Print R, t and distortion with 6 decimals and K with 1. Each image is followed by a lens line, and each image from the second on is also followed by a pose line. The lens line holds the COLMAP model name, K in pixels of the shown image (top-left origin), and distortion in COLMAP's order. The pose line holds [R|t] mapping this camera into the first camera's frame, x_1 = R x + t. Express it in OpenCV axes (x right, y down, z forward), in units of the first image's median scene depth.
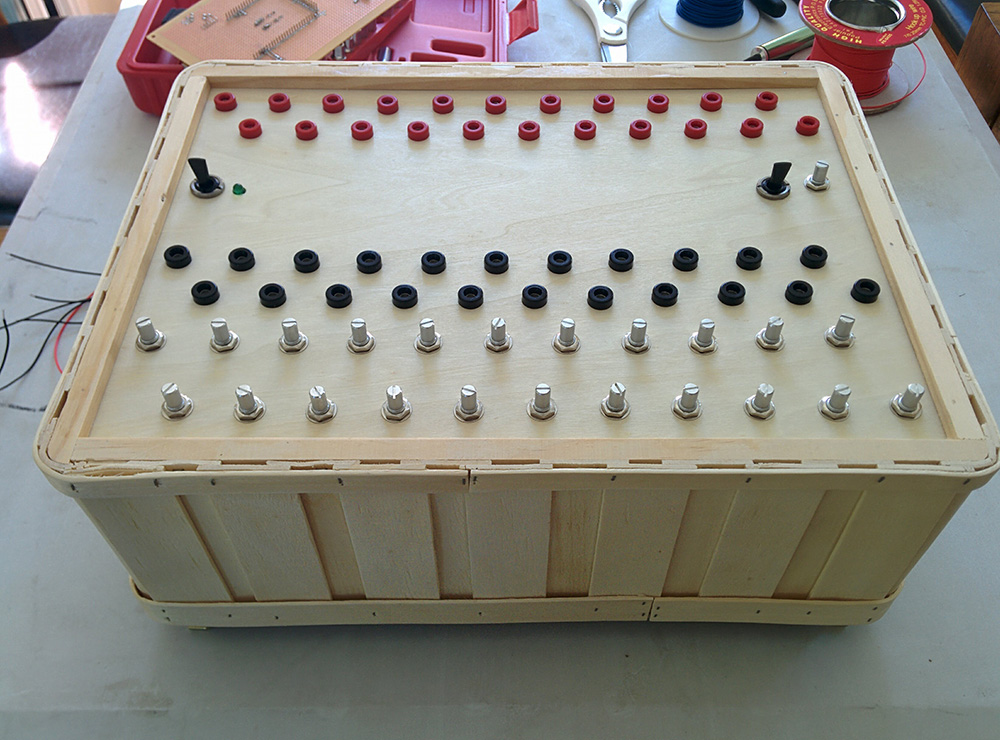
lens RADIAL K [[908.6, 0, 518.0], [0, 908.6, 343.4], [0, 0, 1]] dist [0.024359, 0.000000]
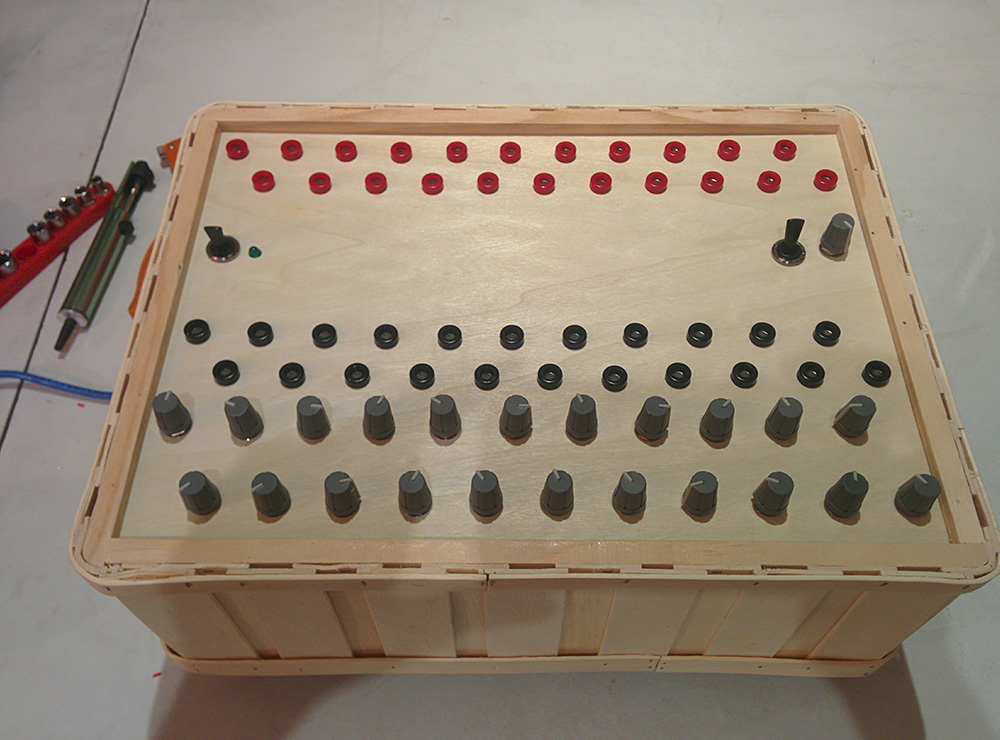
lens RADIAL K [[908.6, 0, 520.4], [0, 908.6, 373.1], [0, 0, 1]] dist [0.024359, 0.000000]
pose [[0.999975, 0.006660, -0.002256, -0.012365], [-0.006392, 0.994631, 0.103288, -0.158240], [0.002932, -0.103271, 0.994649, -0.009315]]
